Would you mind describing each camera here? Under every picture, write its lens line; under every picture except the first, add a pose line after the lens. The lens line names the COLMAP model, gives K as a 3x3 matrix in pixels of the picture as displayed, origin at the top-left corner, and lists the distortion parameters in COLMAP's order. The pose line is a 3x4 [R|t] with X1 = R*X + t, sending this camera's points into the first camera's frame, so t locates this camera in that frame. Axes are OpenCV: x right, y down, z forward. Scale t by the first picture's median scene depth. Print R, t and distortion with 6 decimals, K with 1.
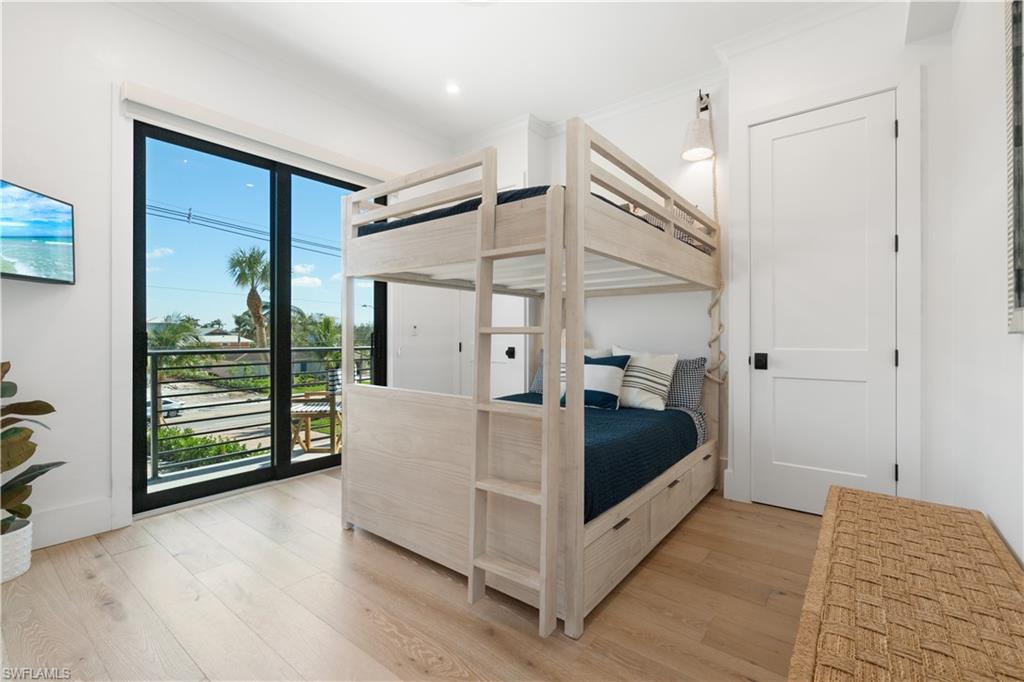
lens RADIAL K [[443.3, 0, 508.0], [0, 443.3, 337.0], [0, 0, 1]] dist [0.000258, 0.000025]
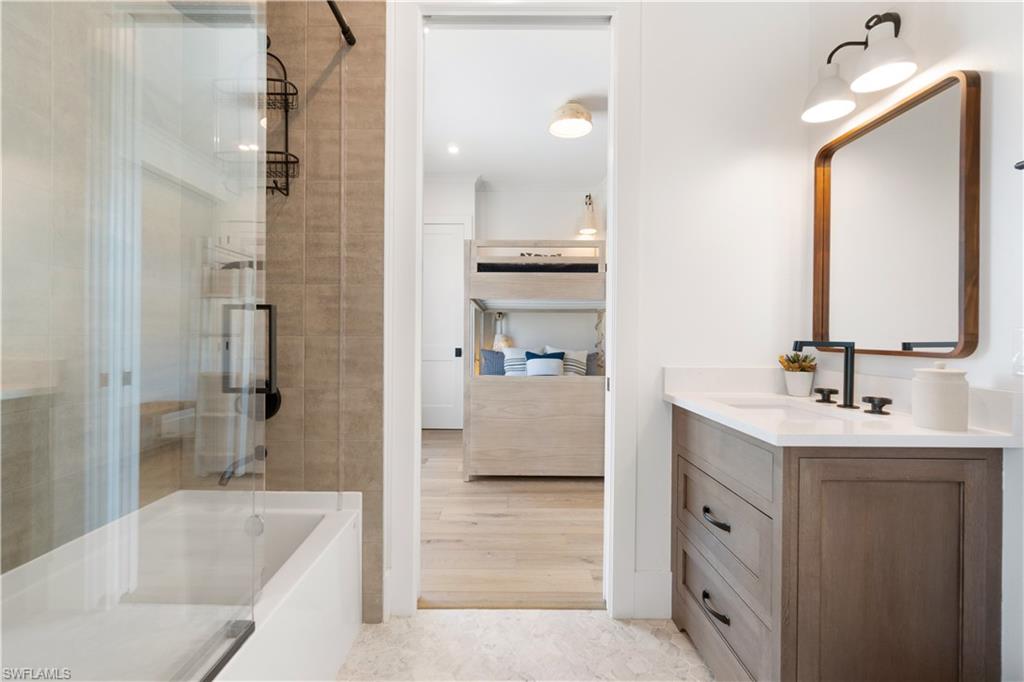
lens RADIAL K [[443.3, 0, 508.0], [0, 443.3, 337.0], [0, 0, 1]] dist [0.000258, 0.000025]
pose [[0.779670, -0.000796, 0.626190, -0.900500], [-0.003219, 0.999981, 0.005280, -0.020774], [-0.626182, -0.006133, 0.779653, -0.128565]]
